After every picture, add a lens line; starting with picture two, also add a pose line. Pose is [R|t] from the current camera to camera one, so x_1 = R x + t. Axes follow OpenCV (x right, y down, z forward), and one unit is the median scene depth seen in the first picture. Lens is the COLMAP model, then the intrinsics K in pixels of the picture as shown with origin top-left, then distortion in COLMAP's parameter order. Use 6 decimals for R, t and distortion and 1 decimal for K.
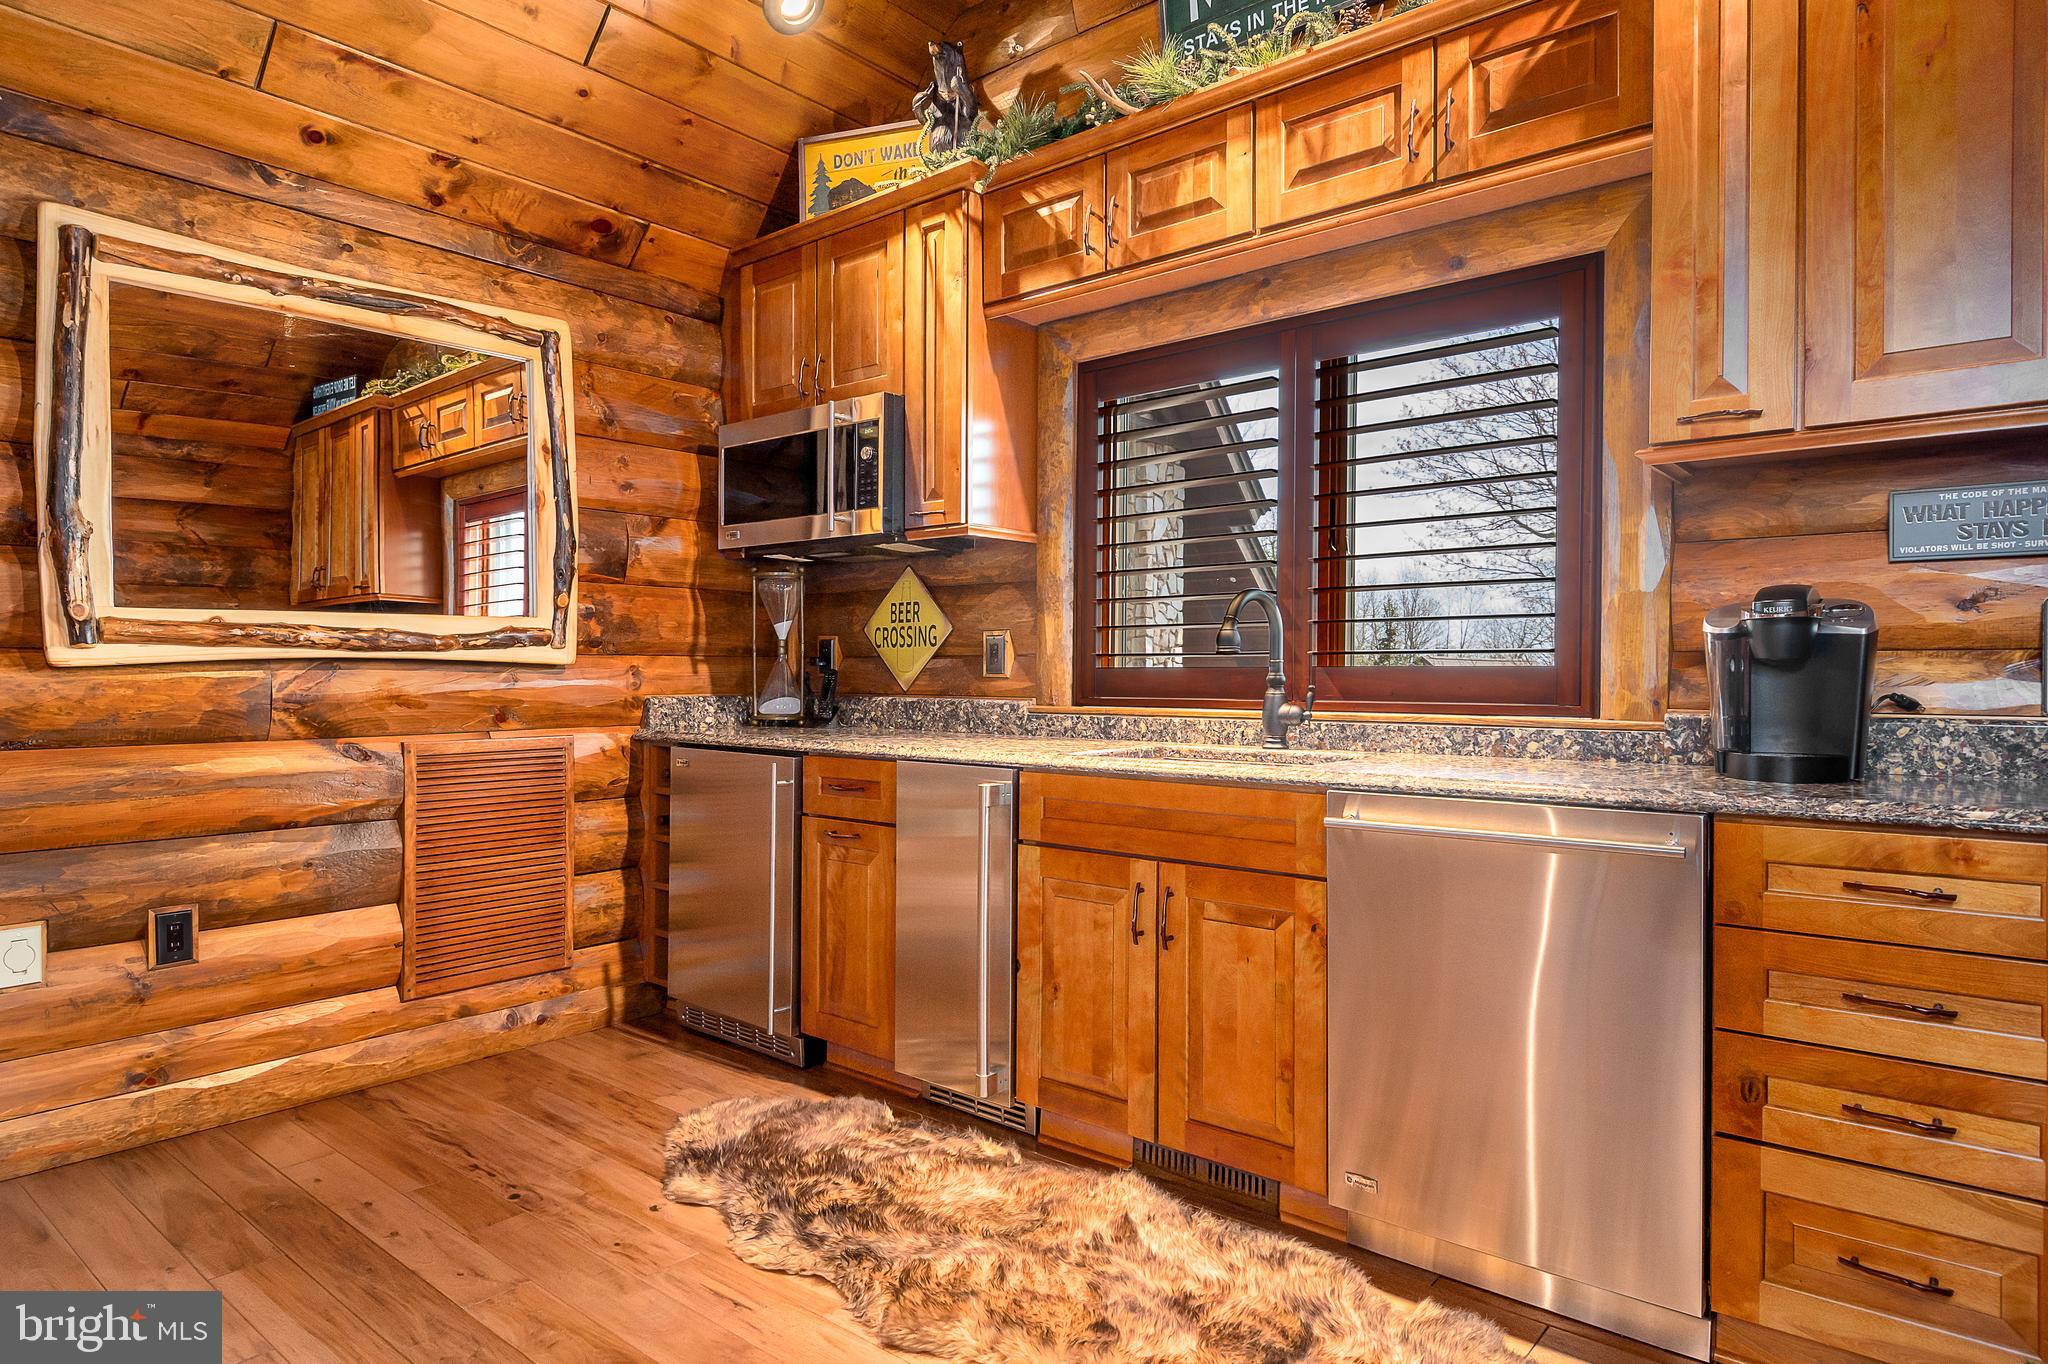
lens RADIAL K [[1163.2, 0, 1024.8], [0, 1163.2, 688.5], [0, 0, 1]] dist [-0.002327, -0.000640]
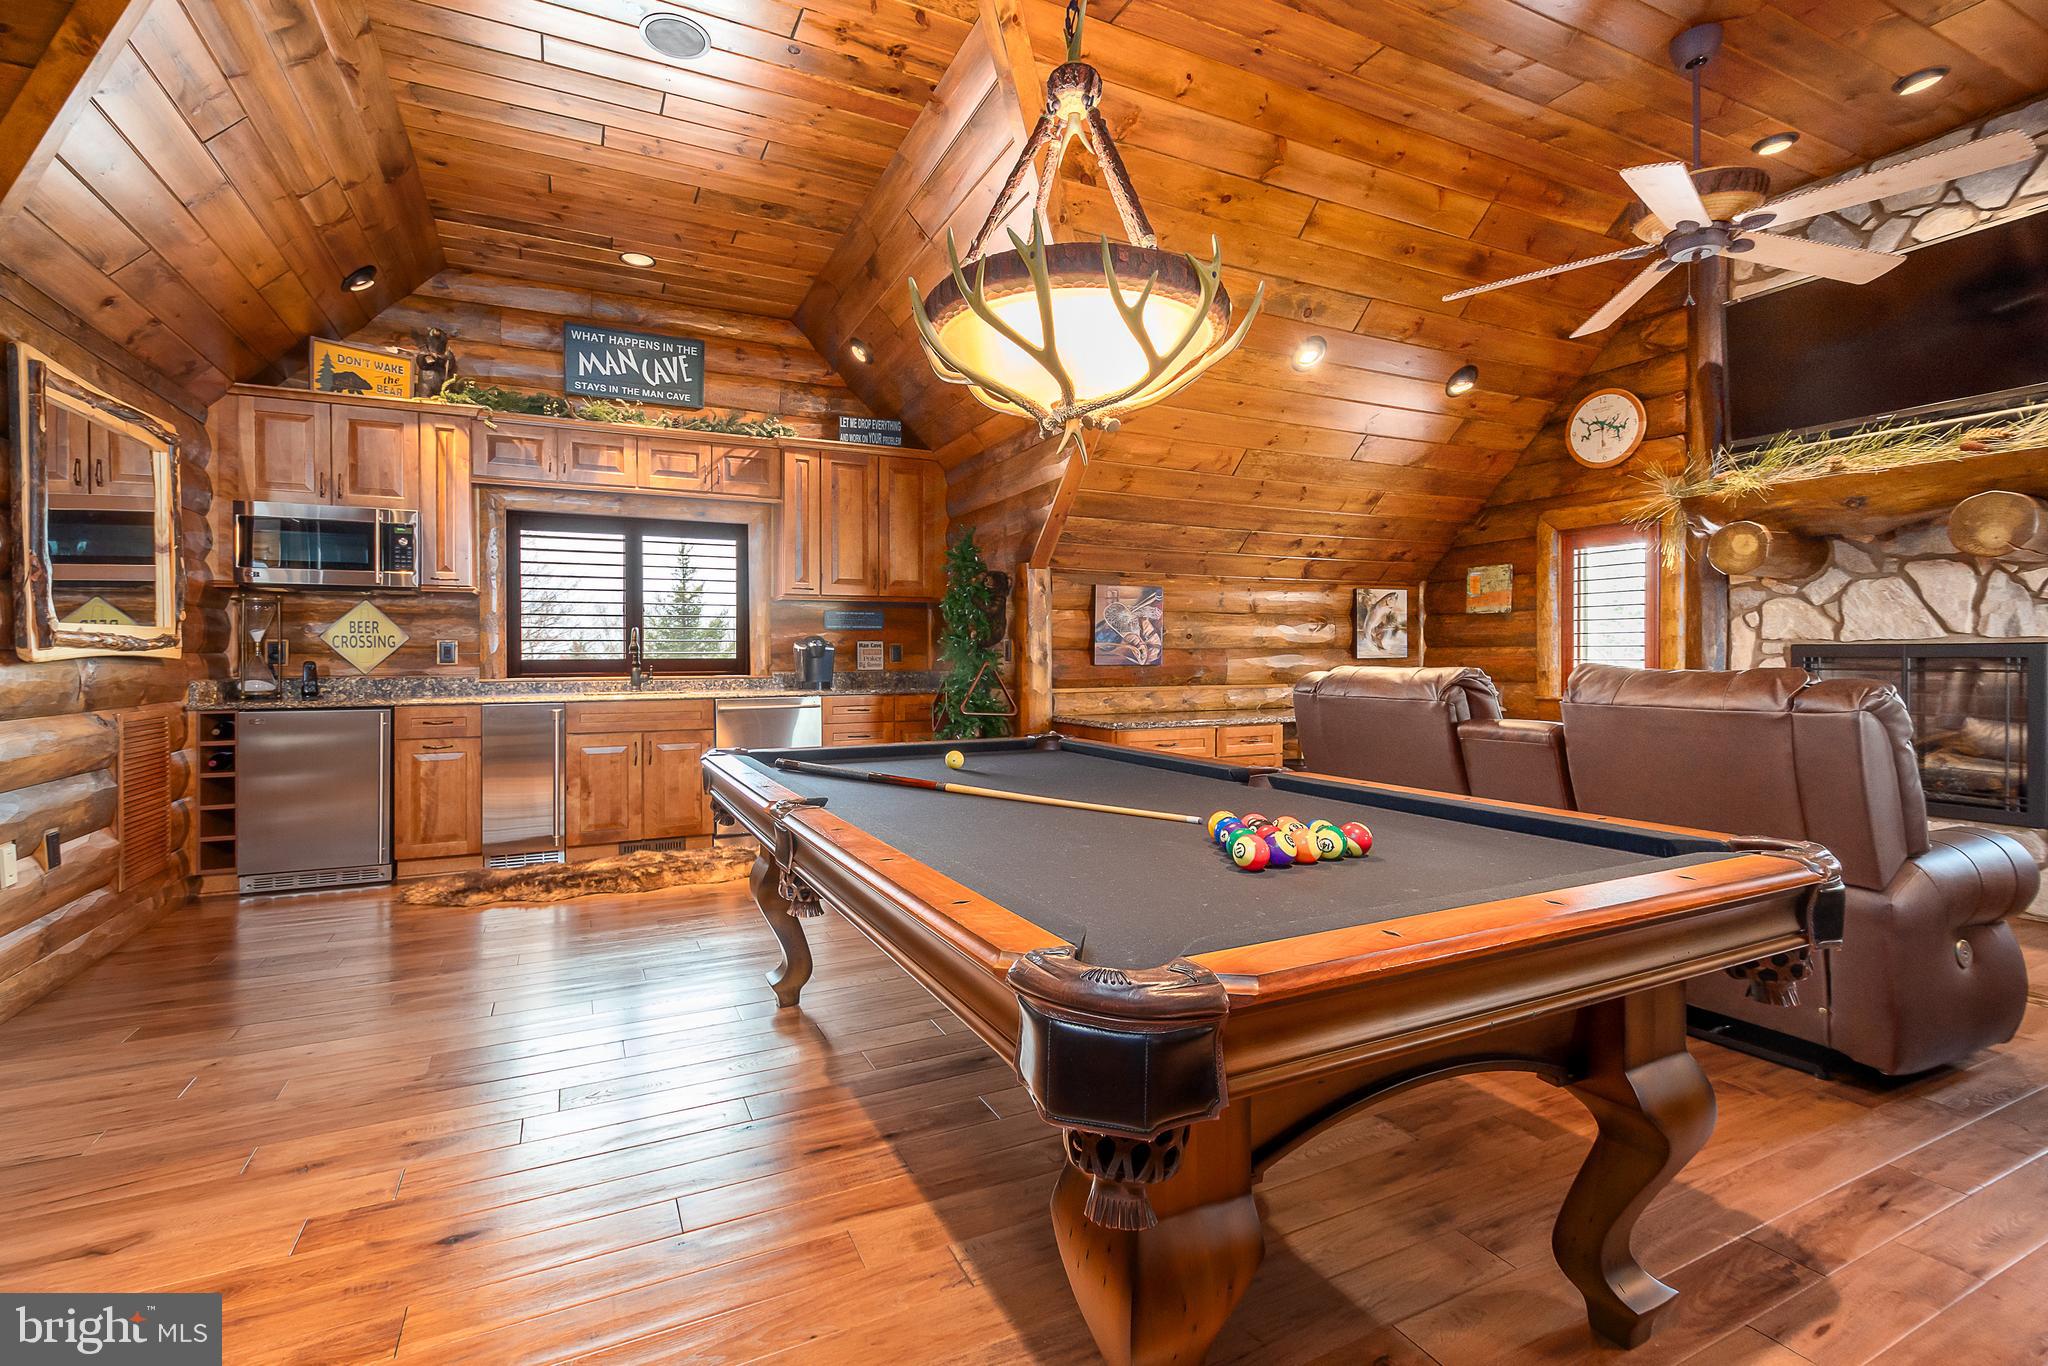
lens RADIAL K [[906.8, 0, 1014.6], [0, 906.8, 681.9], [0, 0, 1]] dist [-0.000159, -0.000551]
pose [[0.405026, -0.028051, 0.913875, -1.237404], [0.017160, 0.999586, 0.023077, 0.000357], [-0.914144, 0.006336, 0.405340, -0.529639]]
